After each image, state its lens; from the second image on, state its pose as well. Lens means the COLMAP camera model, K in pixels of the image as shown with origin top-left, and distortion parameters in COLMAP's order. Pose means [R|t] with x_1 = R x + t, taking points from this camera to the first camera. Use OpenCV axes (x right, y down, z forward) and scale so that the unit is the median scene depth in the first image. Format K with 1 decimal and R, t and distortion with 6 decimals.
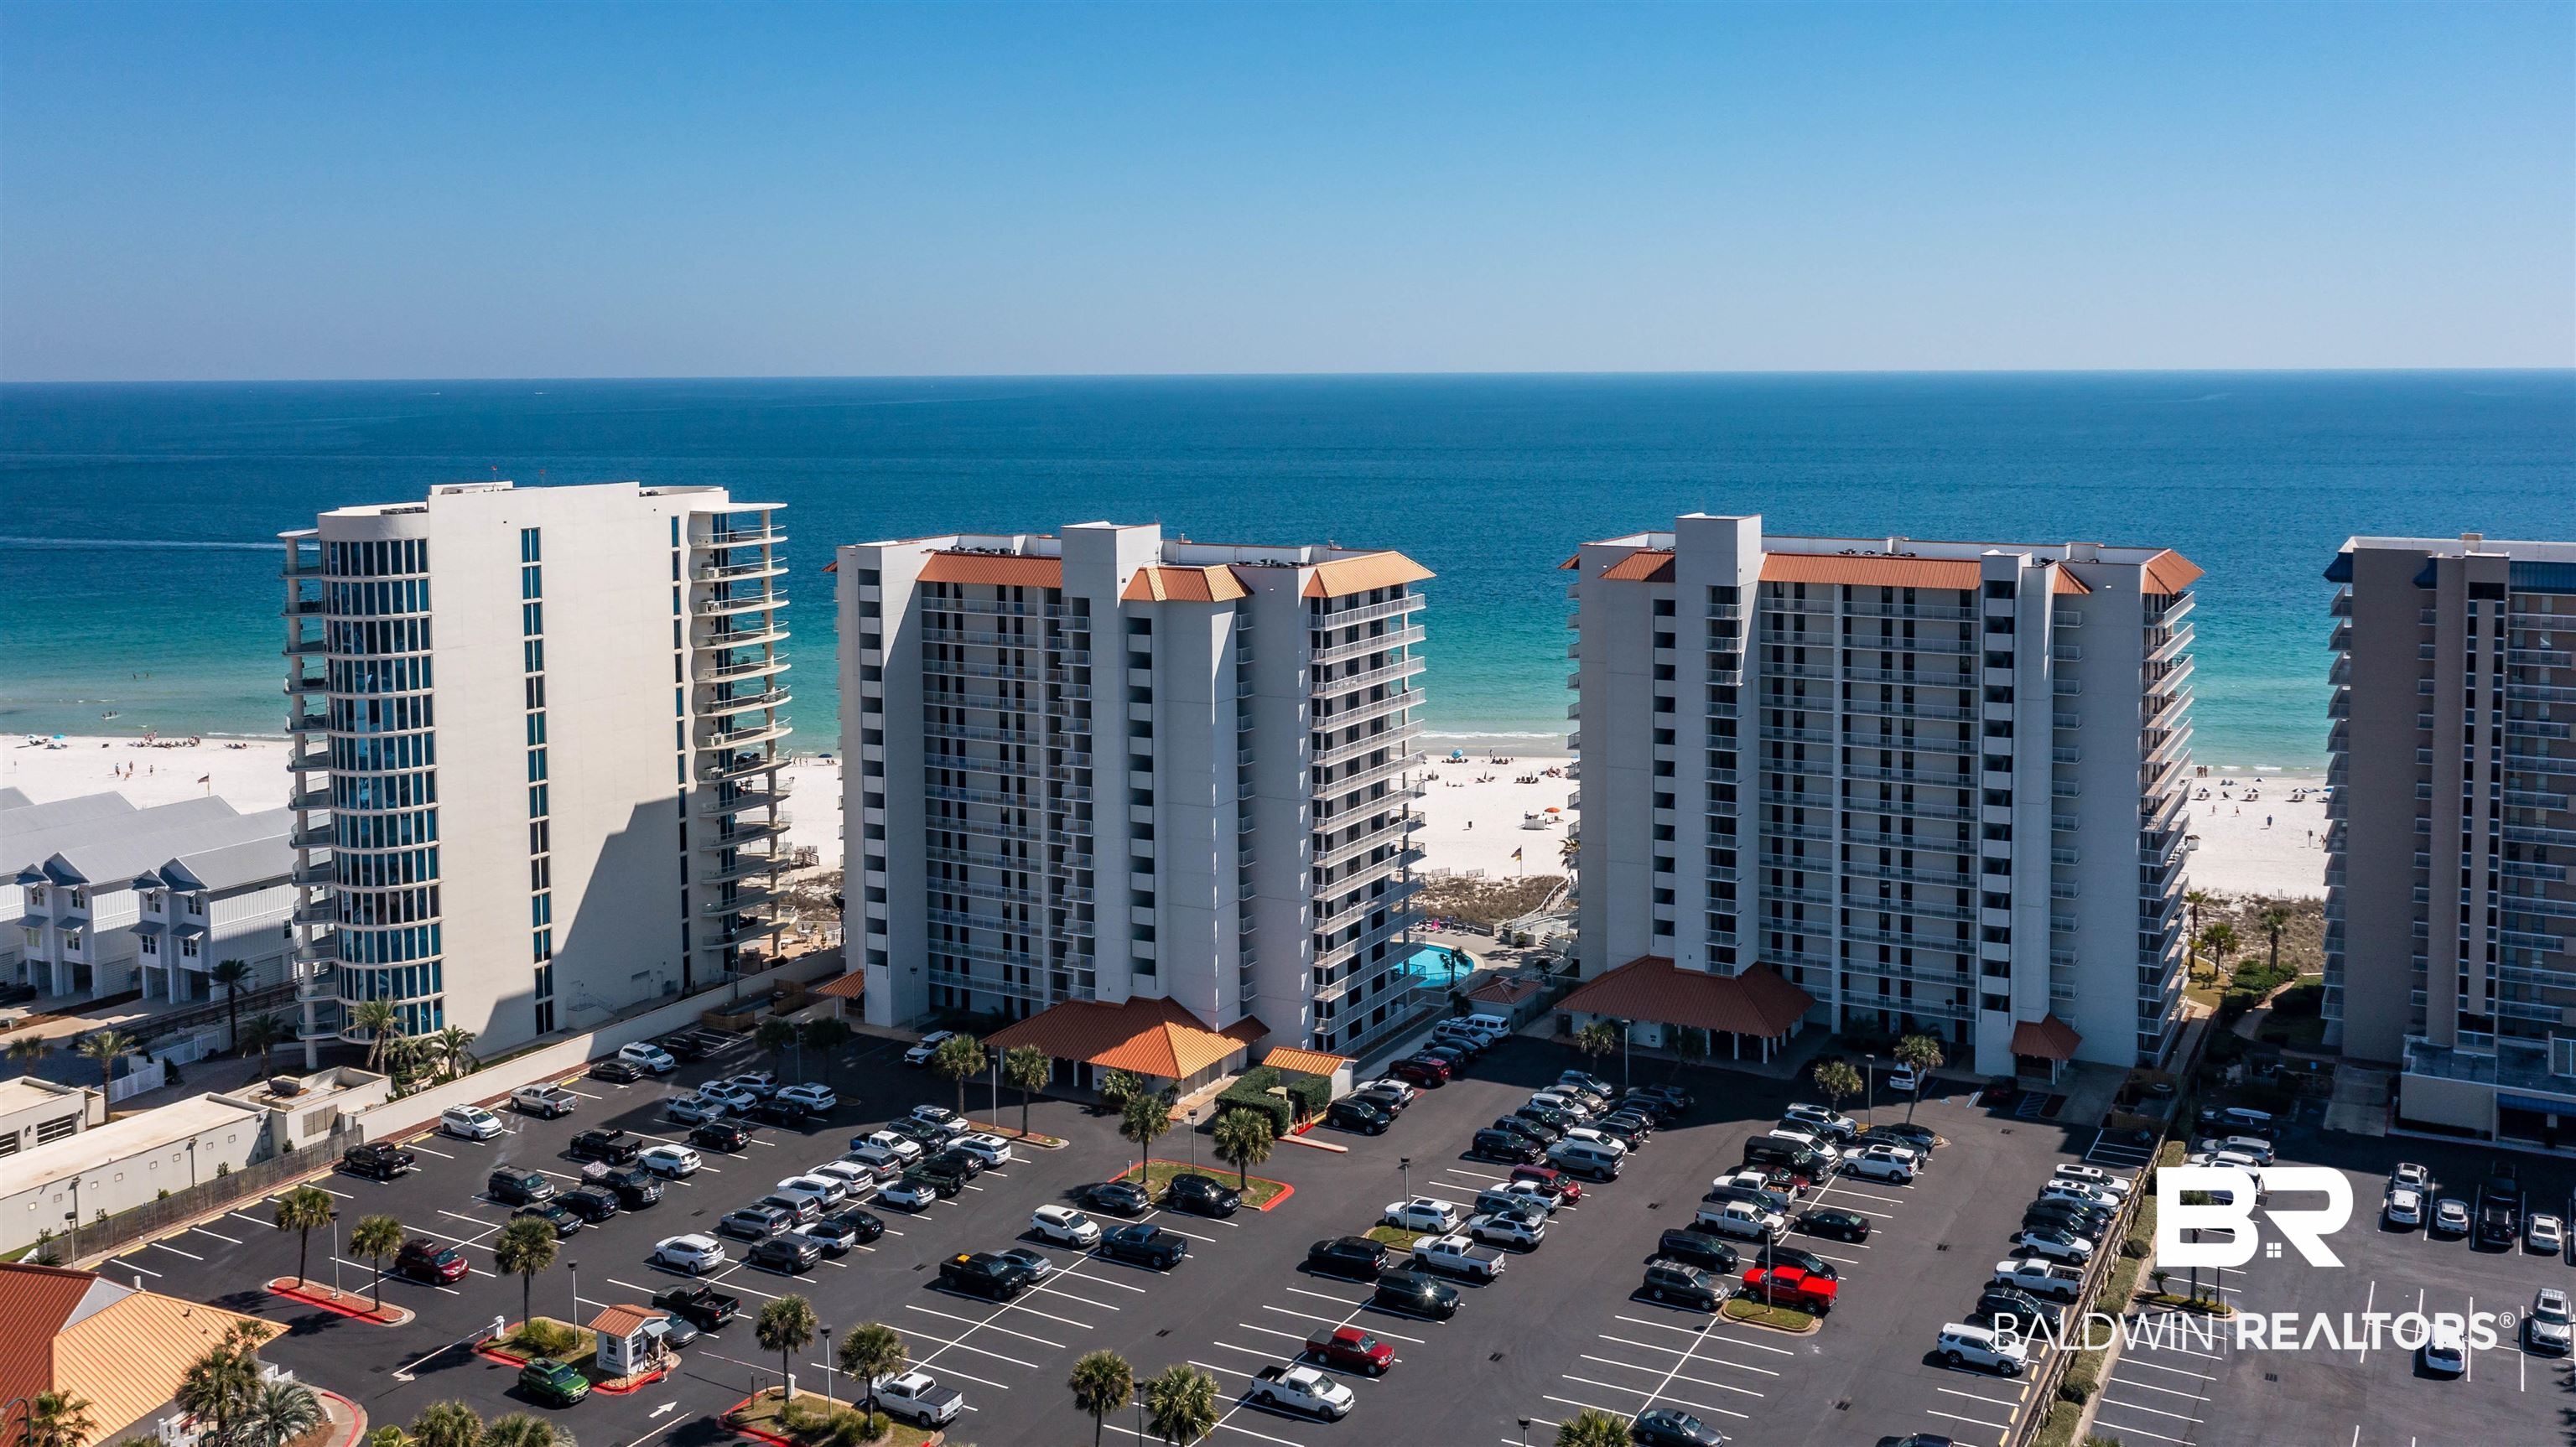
lens RADIAL K [[2049.0, 0, 1473.4], [0, 2049.0, 516.8], [0, 0, 1]] dist [0.005259, 0.010768]
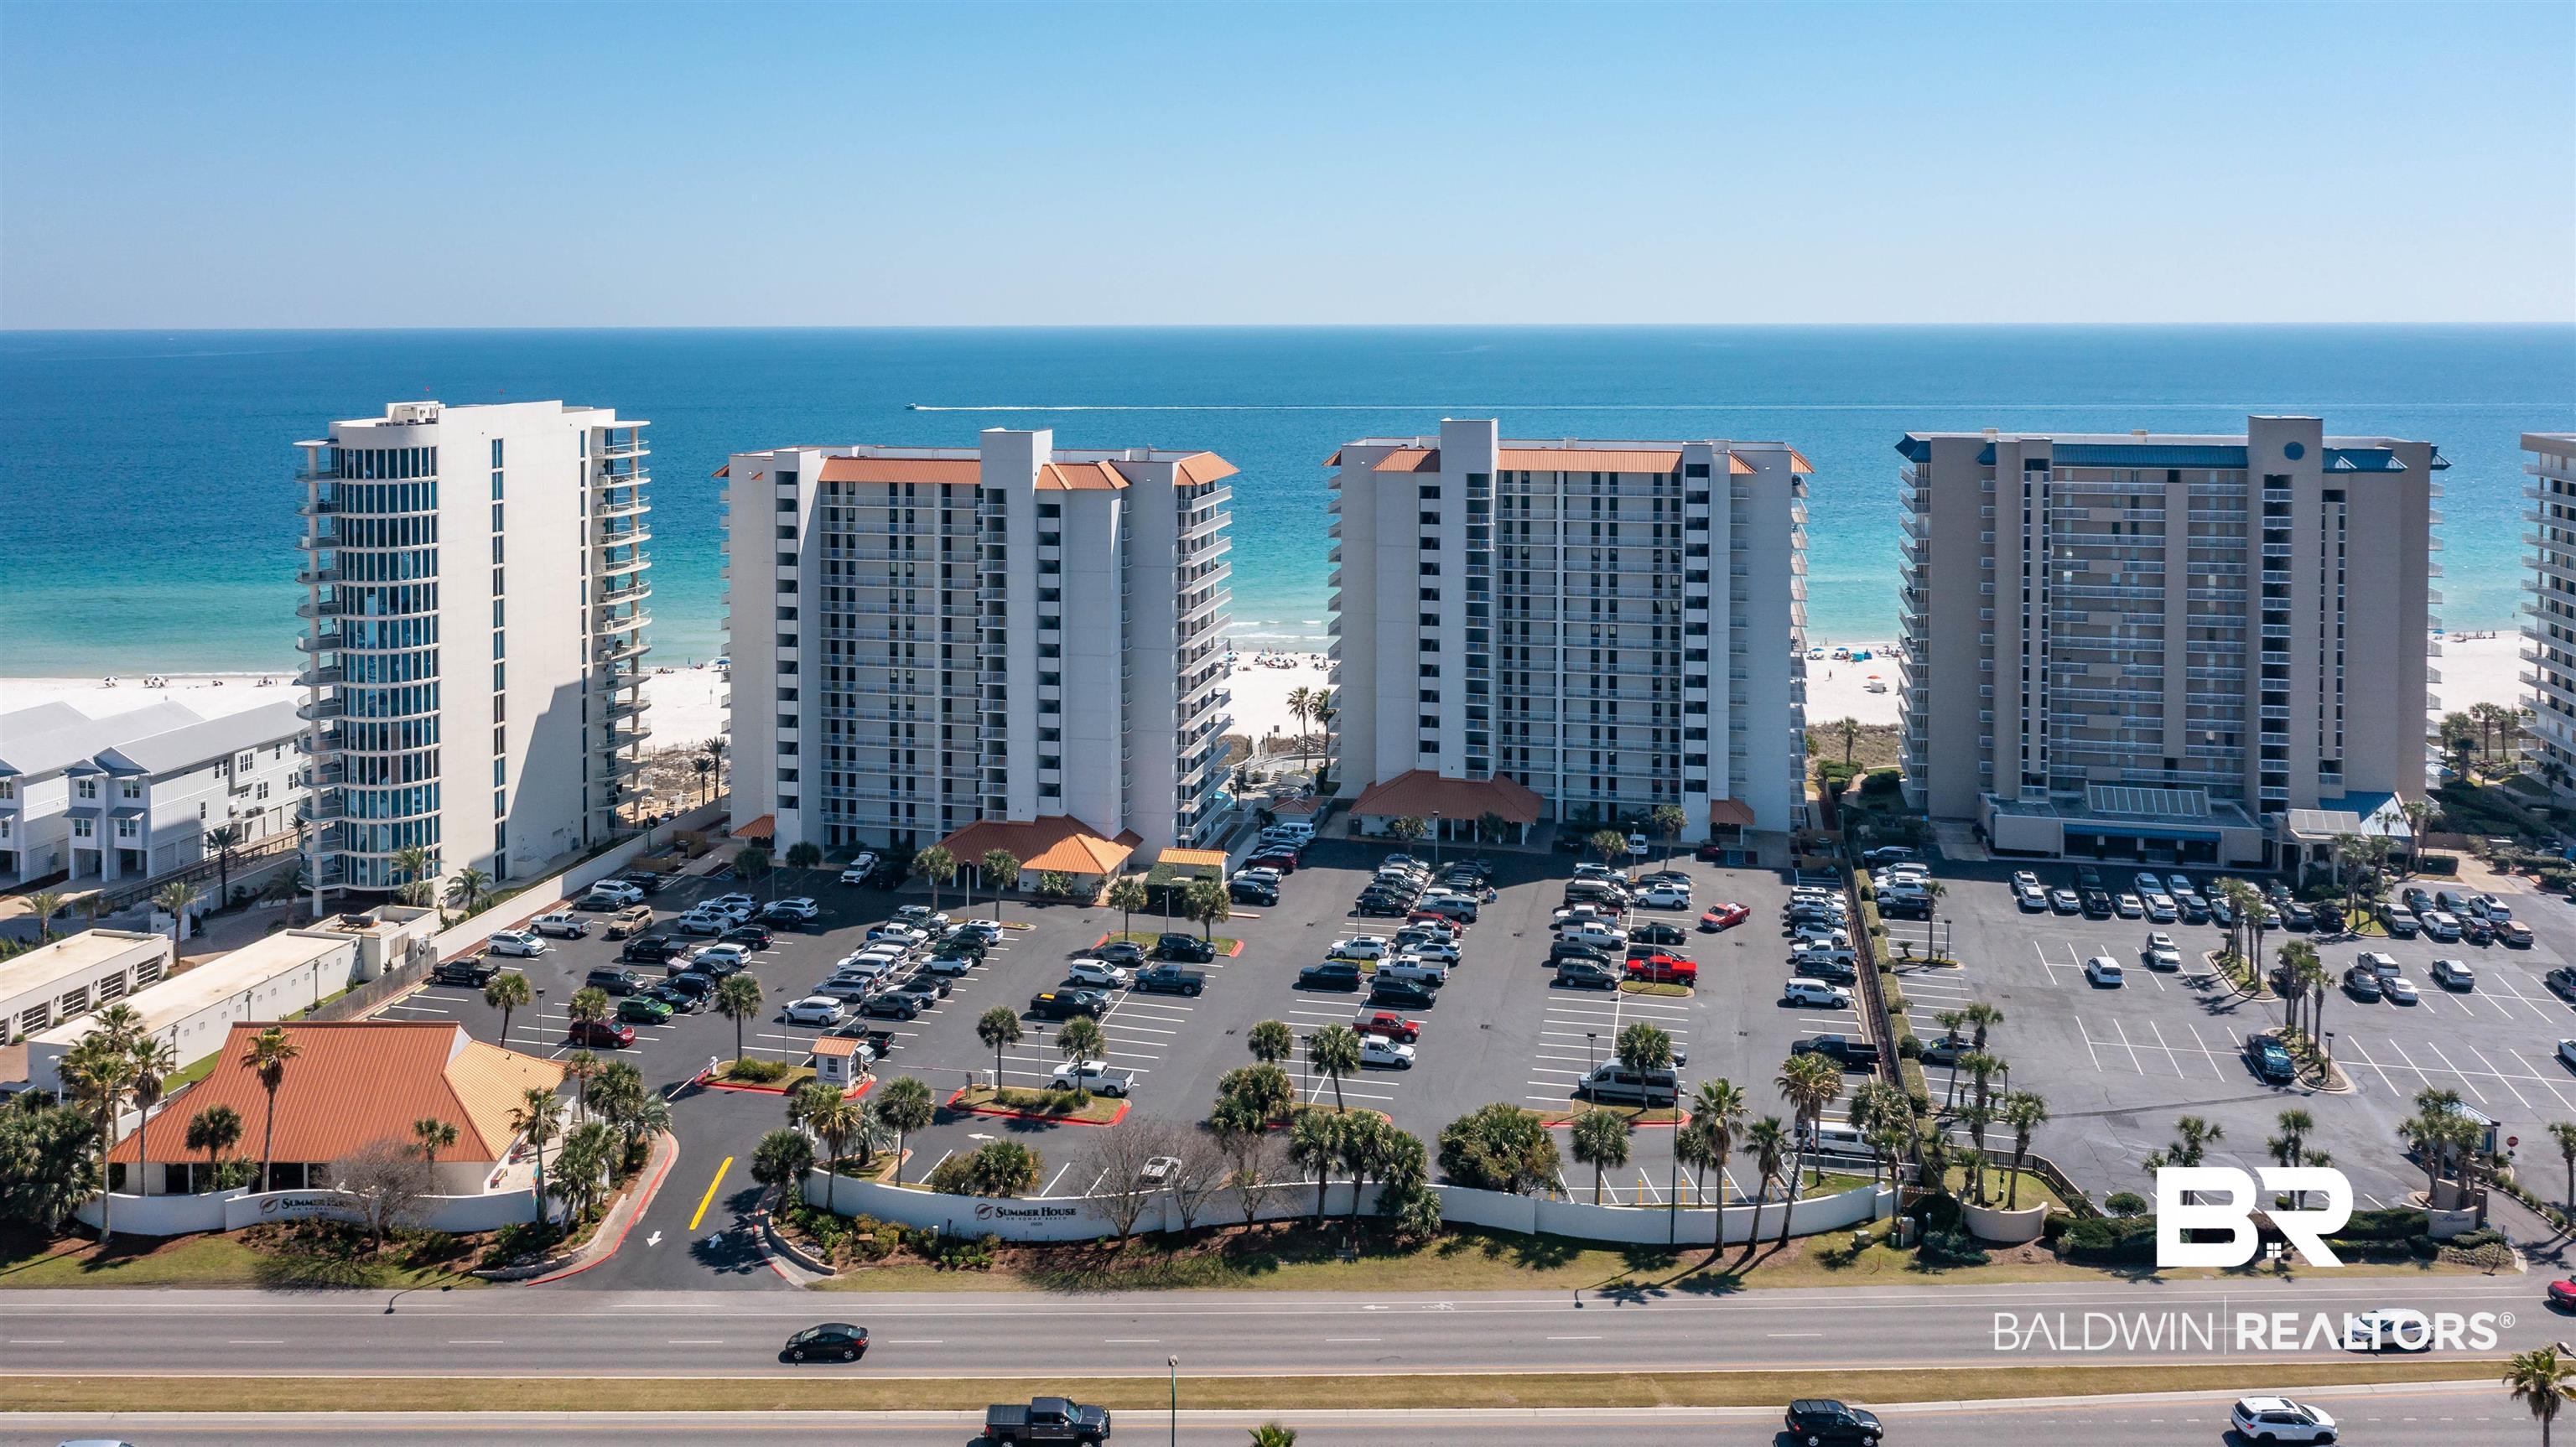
lens RADIAL K [[1921.8, 0, 1288.2], [0, 1921.8, 410.1], [0, 0, 1]] dist [0.011439, 0.001498]
pose [[0.977439, -0.009264, 0.211017, -0.258911], [0.013884, 0.999695, -0.020424, 0.018175], [-0.210763, 0.022893, 0.977269, -0.152758]]
